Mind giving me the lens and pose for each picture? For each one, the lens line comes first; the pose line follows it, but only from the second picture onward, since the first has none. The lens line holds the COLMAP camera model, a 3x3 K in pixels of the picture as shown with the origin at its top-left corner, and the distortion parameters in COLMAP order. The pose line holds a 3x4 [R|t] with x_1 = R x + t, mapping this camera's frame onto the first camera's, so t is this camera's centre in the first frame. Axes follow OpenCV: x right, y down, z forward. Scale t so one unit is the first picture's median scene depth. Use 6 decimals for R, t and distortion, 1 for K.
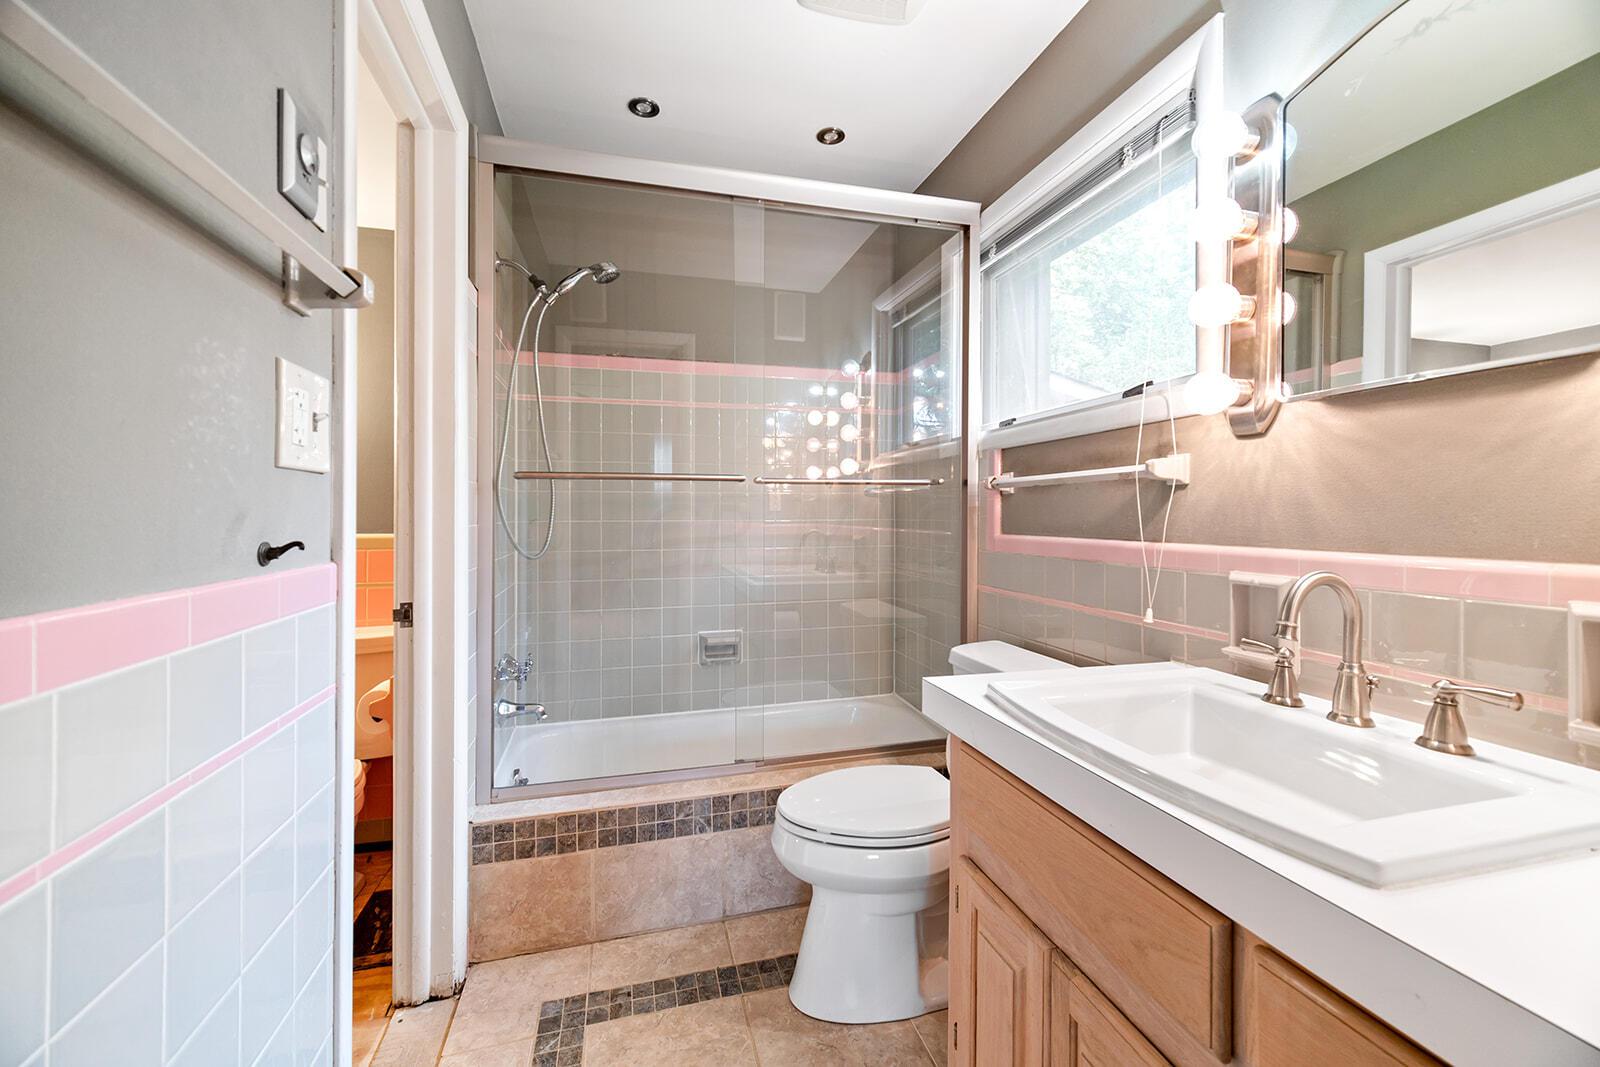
lens RADIAL K [[641.7, 0, 792.9], [0, 641.7, 508.3], [0, 0, 1]] dist [-0.000629, -0.000043]
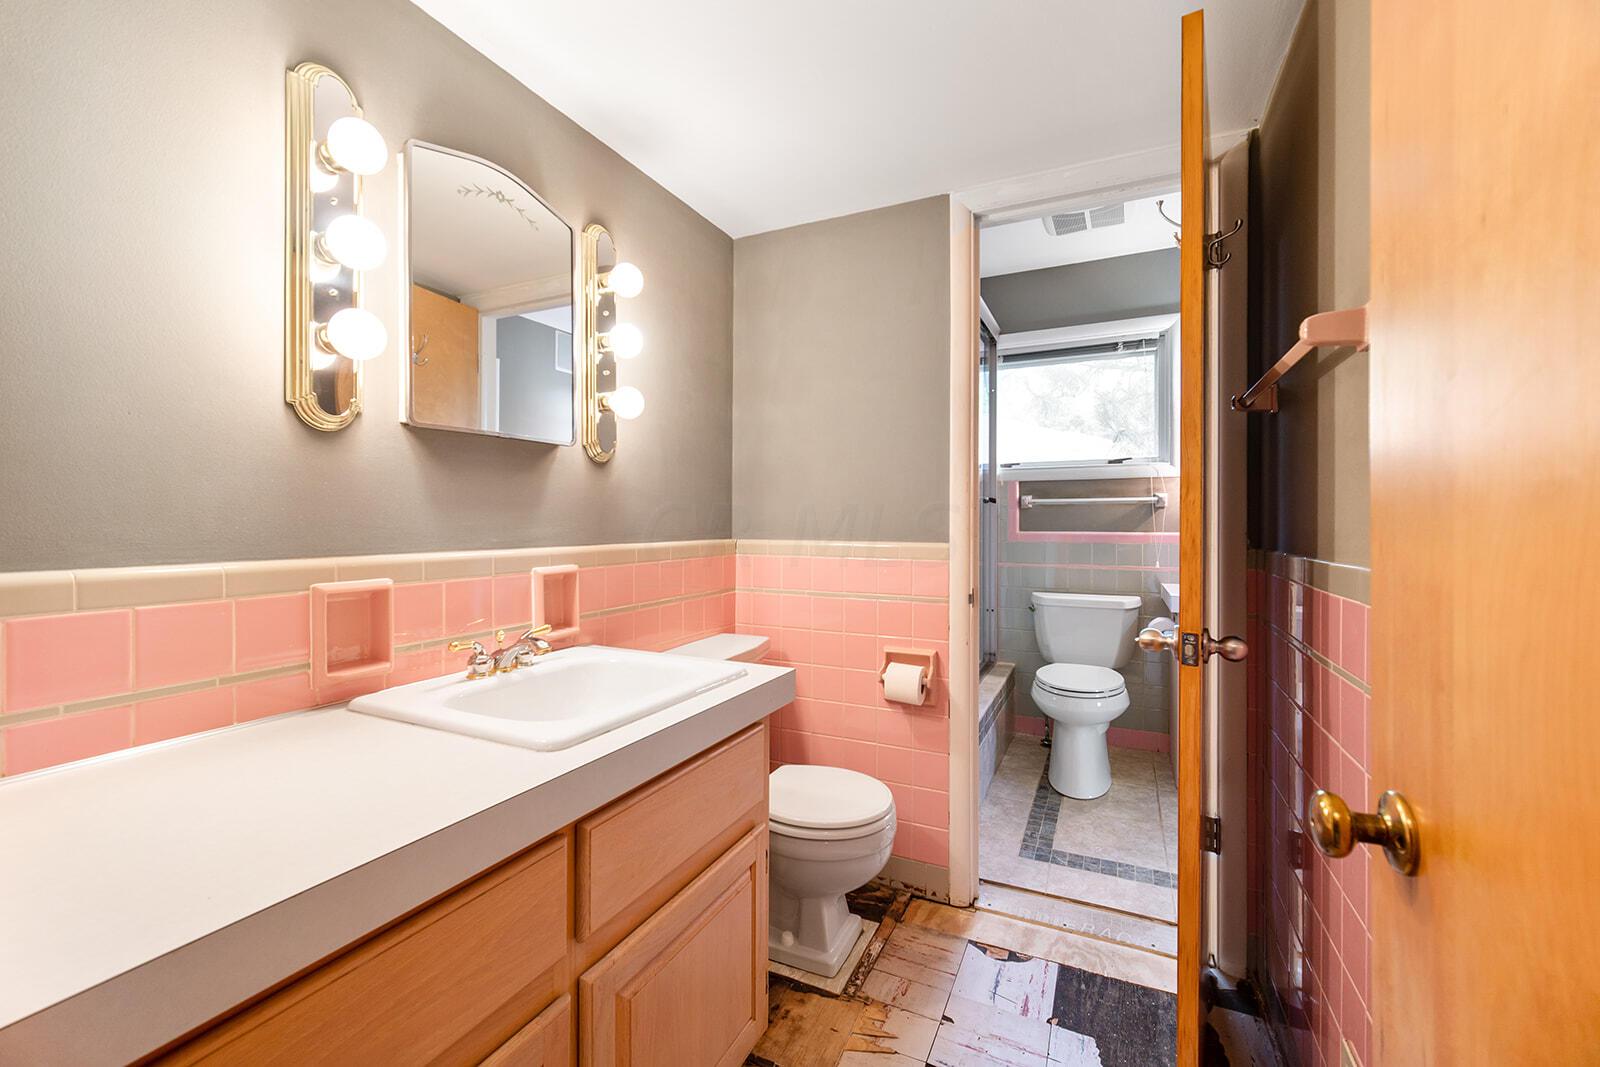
lens RADIAL K [[663.4, 0, 800.2], [0, 663.4, 519.8], [0, 0, 1]] dist [-0.000736, -0.000192]
pose [[0.644610, -0.000884, 0.764511, -1.804046], [-0.009795, 0.999908, 0.009415, -0.002622], [-0.764449, -0.013557, 0.644542, 0.405799]]
